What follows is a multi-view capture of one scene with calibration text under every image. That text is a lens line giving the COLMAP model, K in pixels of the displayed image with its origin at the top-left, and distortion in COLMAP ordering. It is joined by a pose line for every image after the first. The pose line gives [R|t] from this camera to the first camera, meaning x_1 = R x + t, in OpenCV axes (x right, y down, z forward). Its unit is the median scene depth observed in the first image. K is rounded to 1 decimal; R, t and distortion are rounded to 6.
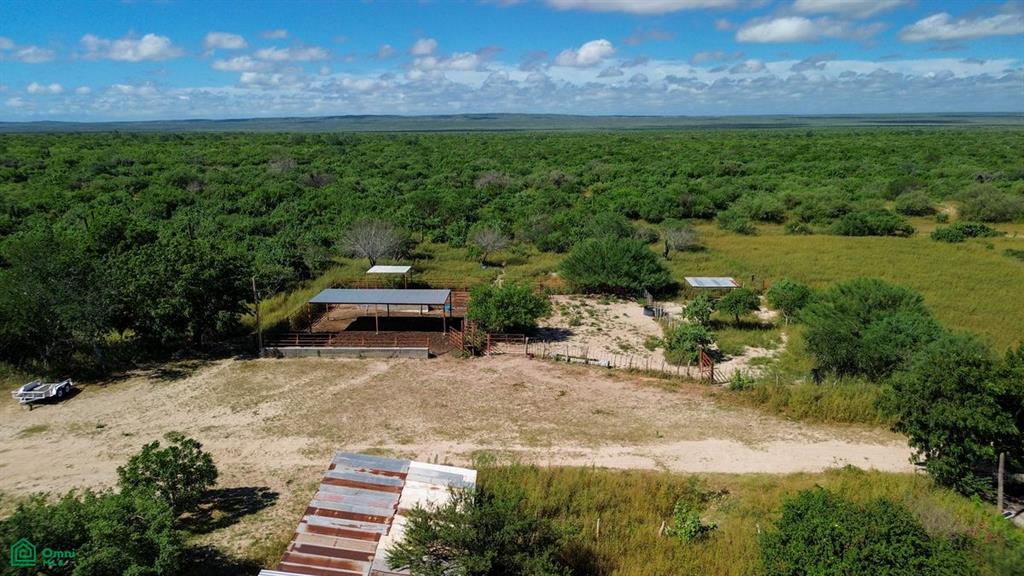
lens RADIAL K [[716.4, 0, 505.1], [0, 716.4, 274.9], [0, 0, 1]] dist [0.049052, -0.050499]
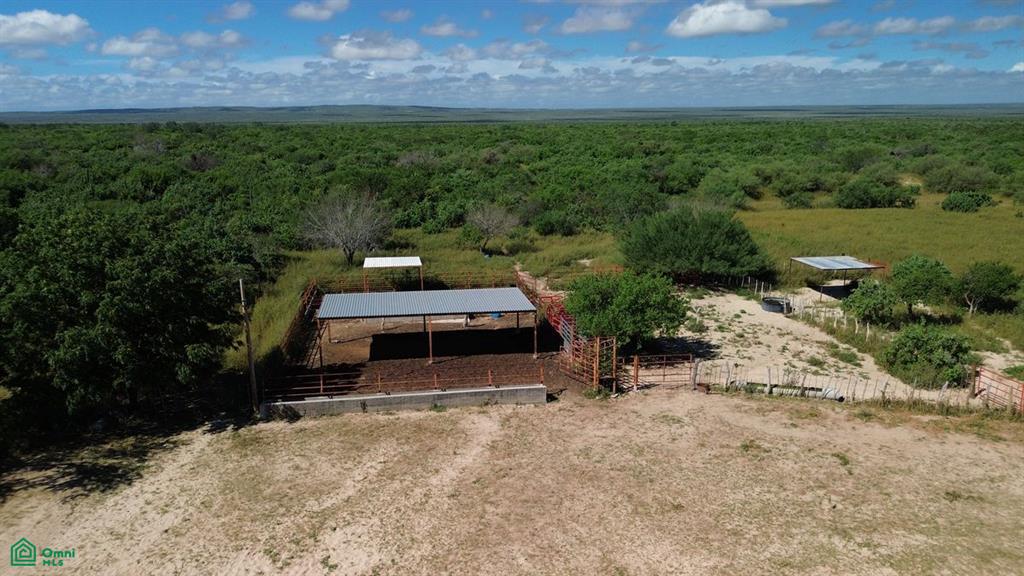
lens RADIAL K [[716.4, 0, 503.6], [0, 716.4, 279.7], [0, 0, 1]] dist [0.049052, -0.050499]
pose [[0.983386, -0.040976, 0.176842, -0.243421], [0.038072, 0.999079, 0.019787, -0.000604], [-0.177490, -0.012726, 0.984040, 0.406726]]
